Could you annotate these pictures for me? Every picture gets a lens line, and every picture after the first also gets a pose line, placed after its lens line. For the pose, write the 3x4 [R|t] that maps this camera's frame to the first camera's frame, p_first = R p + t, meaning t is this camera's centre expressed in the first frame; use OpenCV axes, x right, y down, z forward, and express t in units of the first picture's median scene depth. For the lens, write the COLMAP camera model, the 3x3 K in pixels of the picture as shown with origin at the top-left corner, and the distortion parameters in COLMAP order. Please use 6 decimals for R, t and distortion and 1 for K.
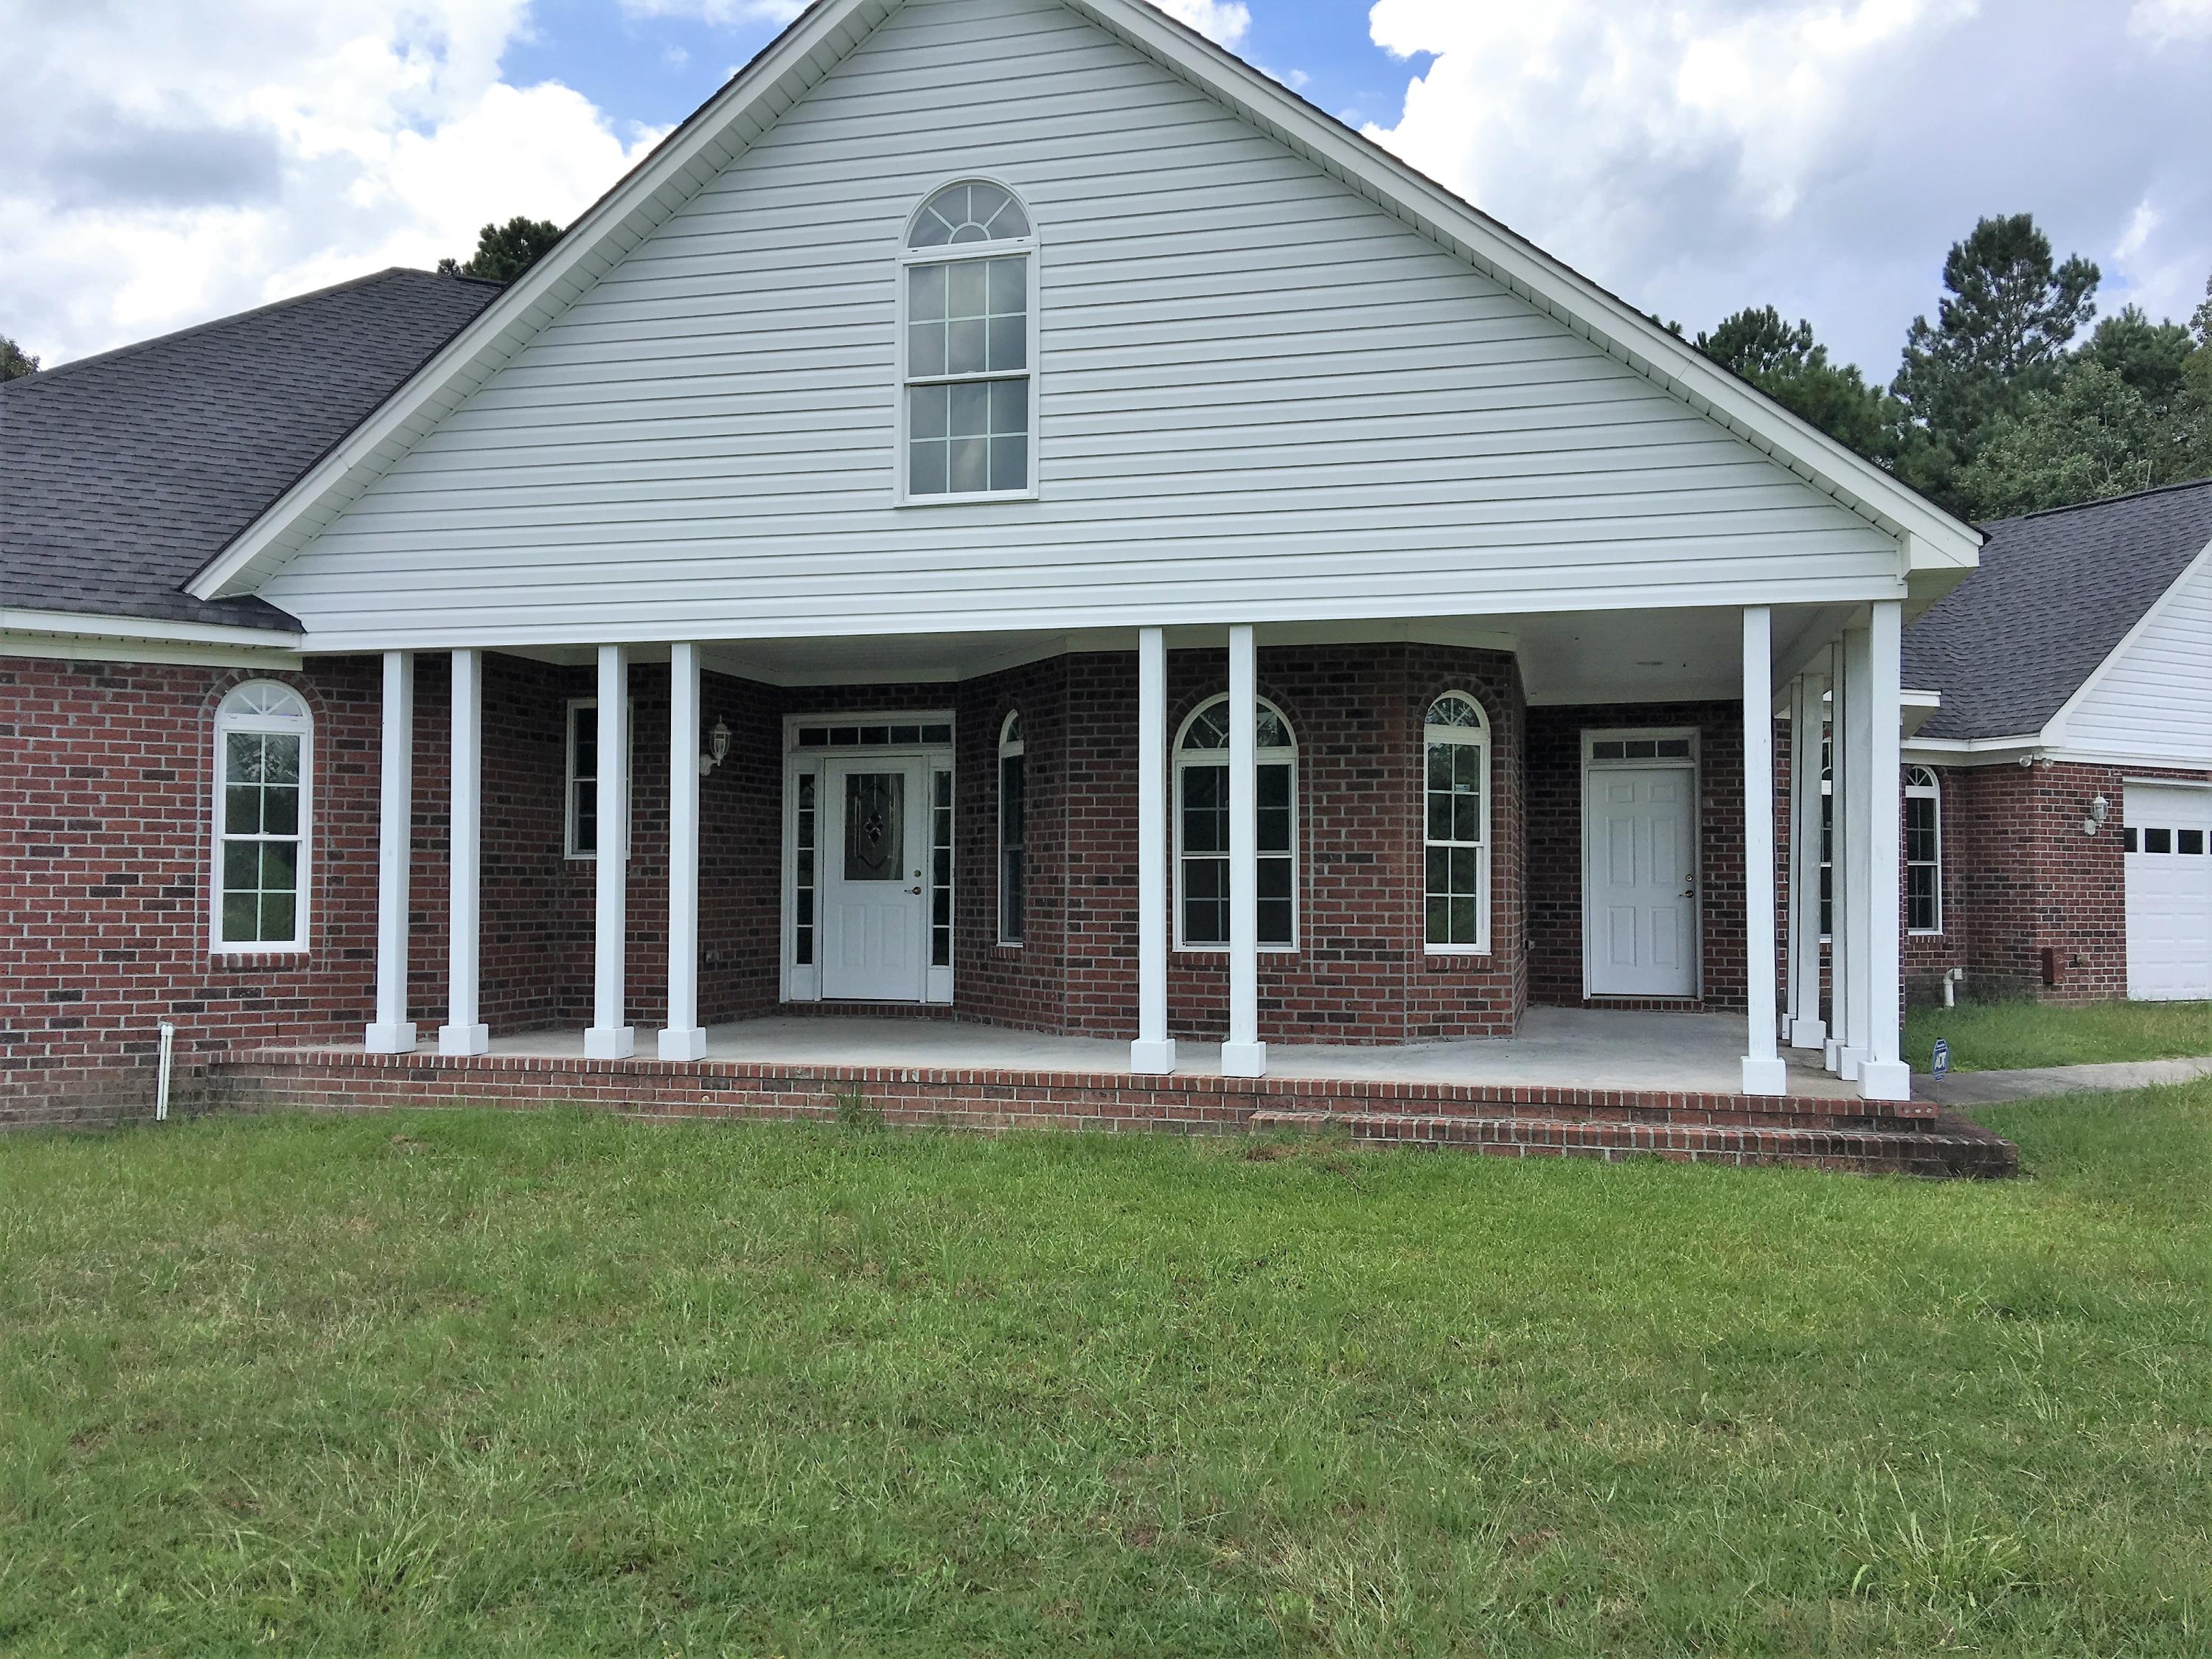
lens RADIAL K [[1899.9, 0, 1106.0], [0, 1899.9, 829.5], [0, 0, 1]] dist [0.091736, -0.141705]
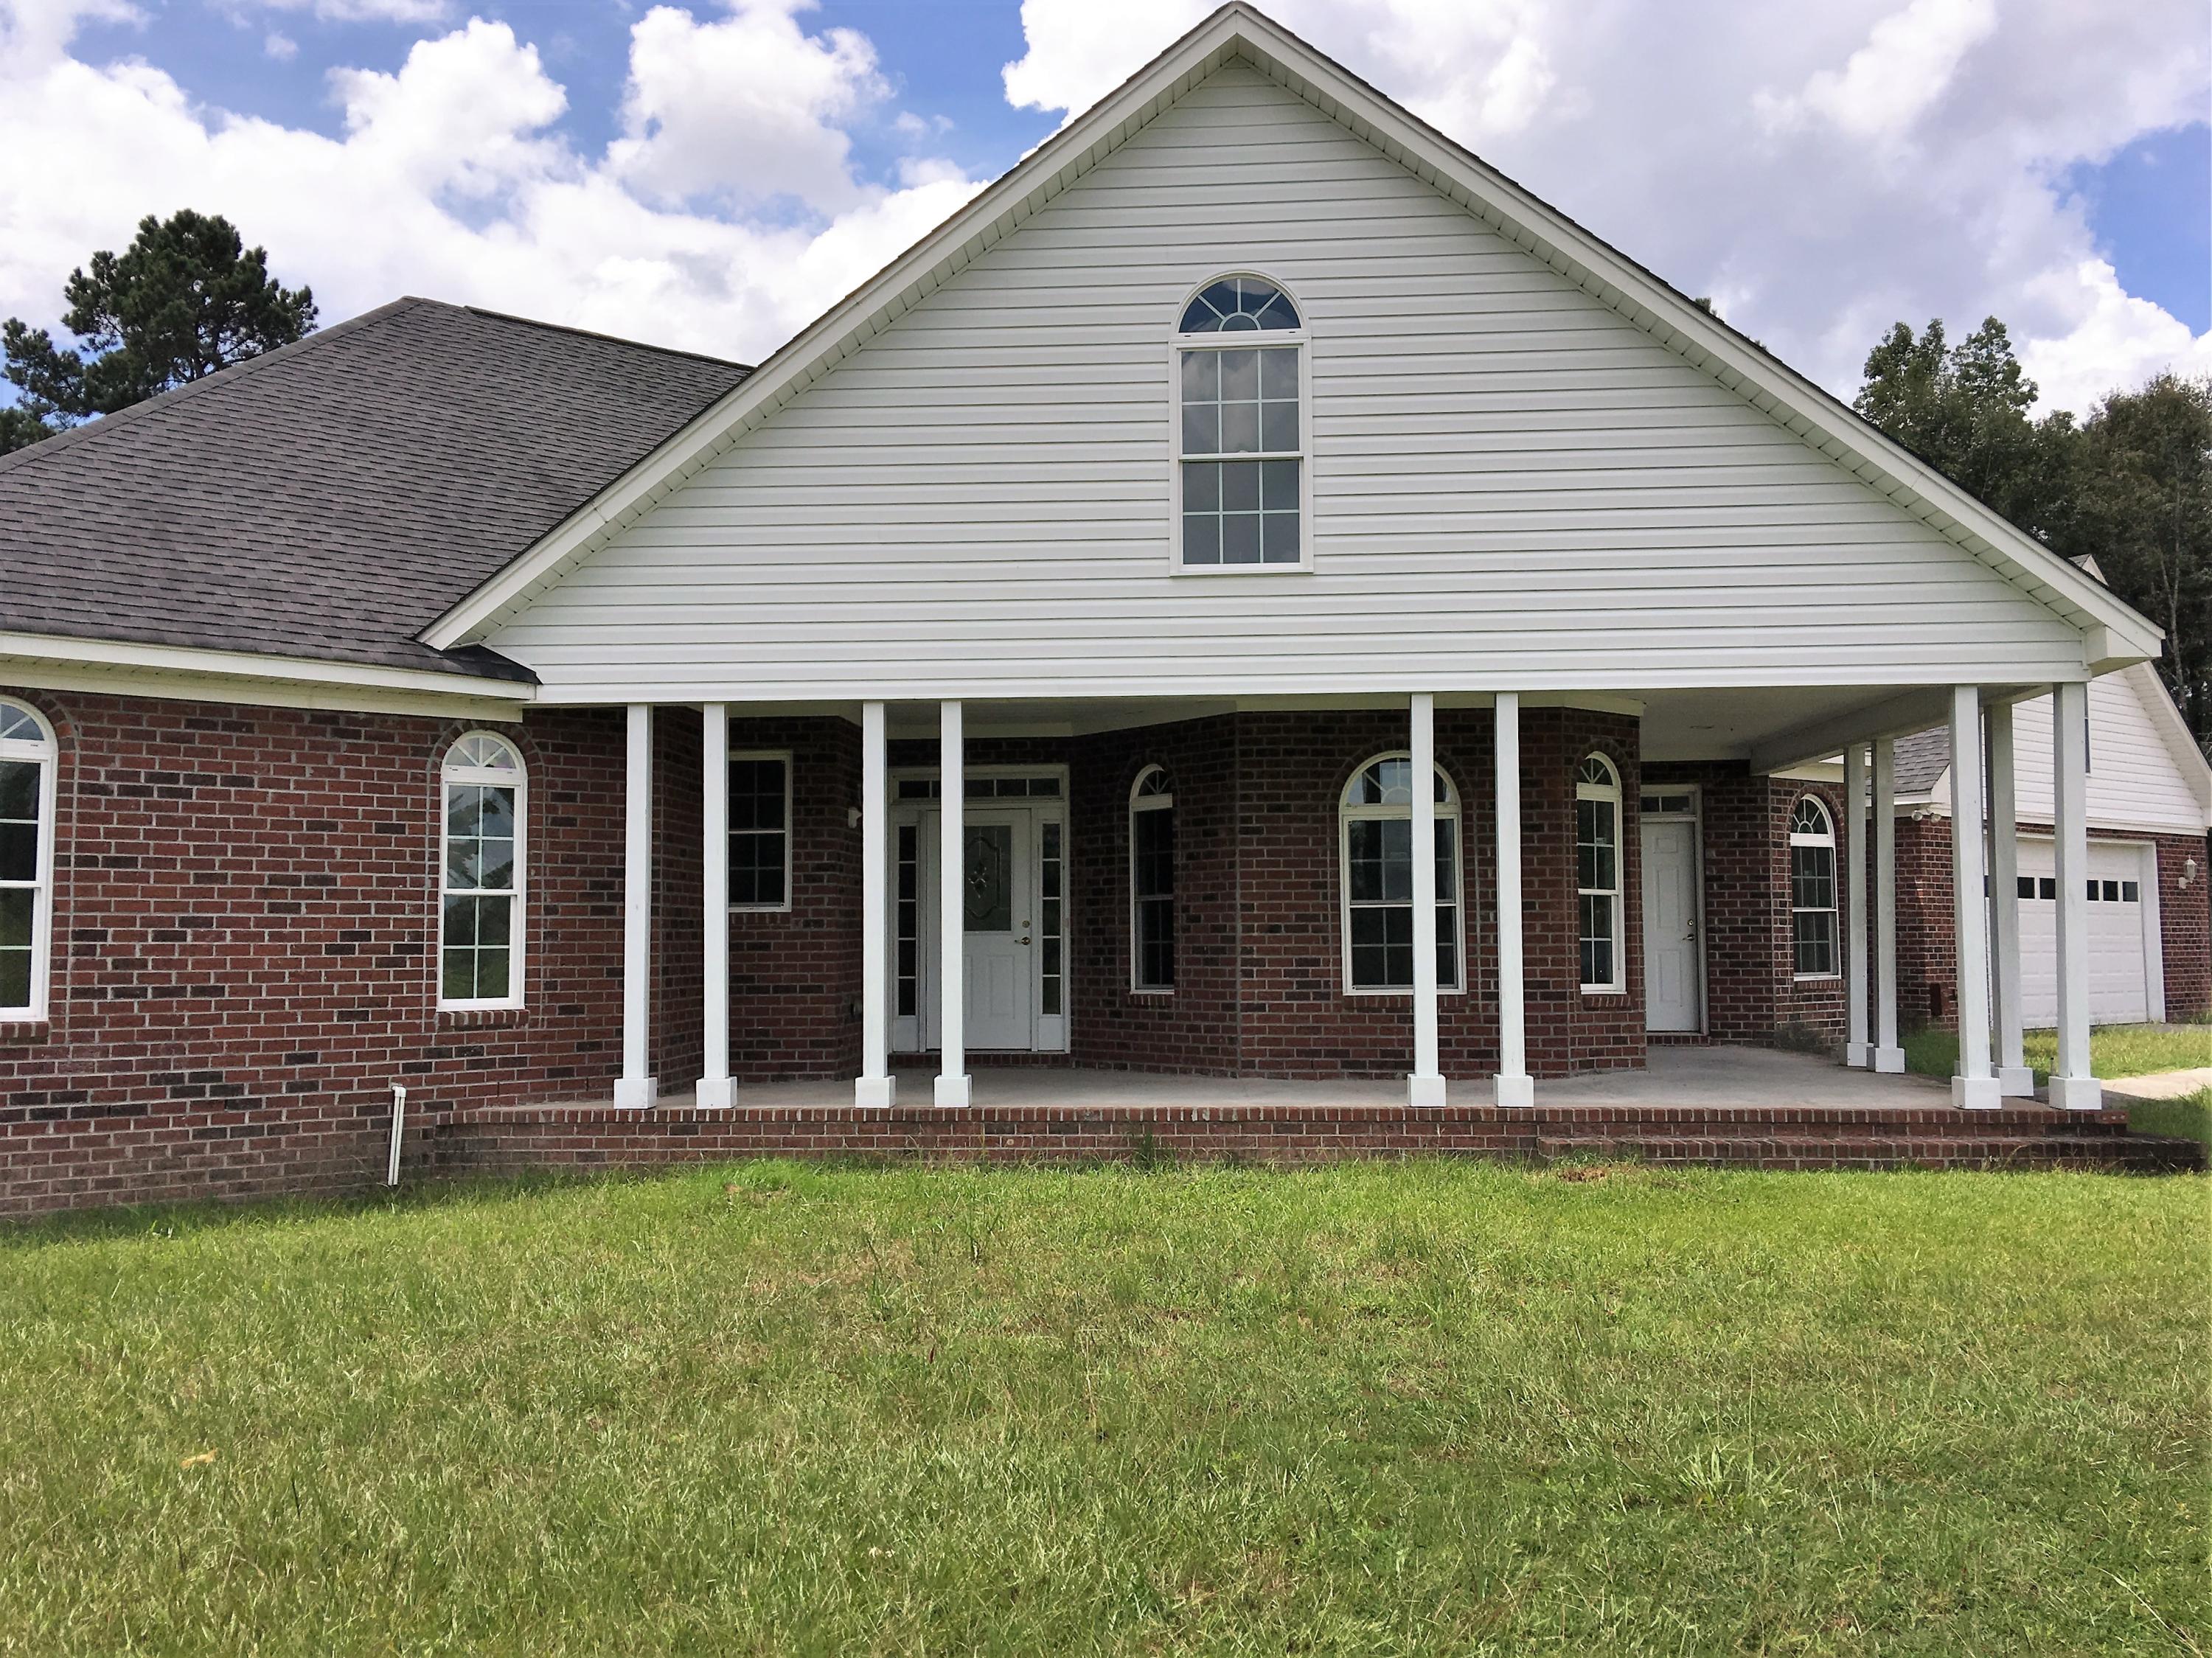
lens RADIAL K [[1981.4, 0, 1106.0], [0, 1981.4, 829.0], [0, 0, 1]] dist [0.077077, -0.084633]
pose [[0.978544, 0.001186, 0.206034, -0.346959], [0.004064, 0.999678, -0.025061, -0.001227], [-0.205997, 0.025360, 0.978224, -0.060401]]
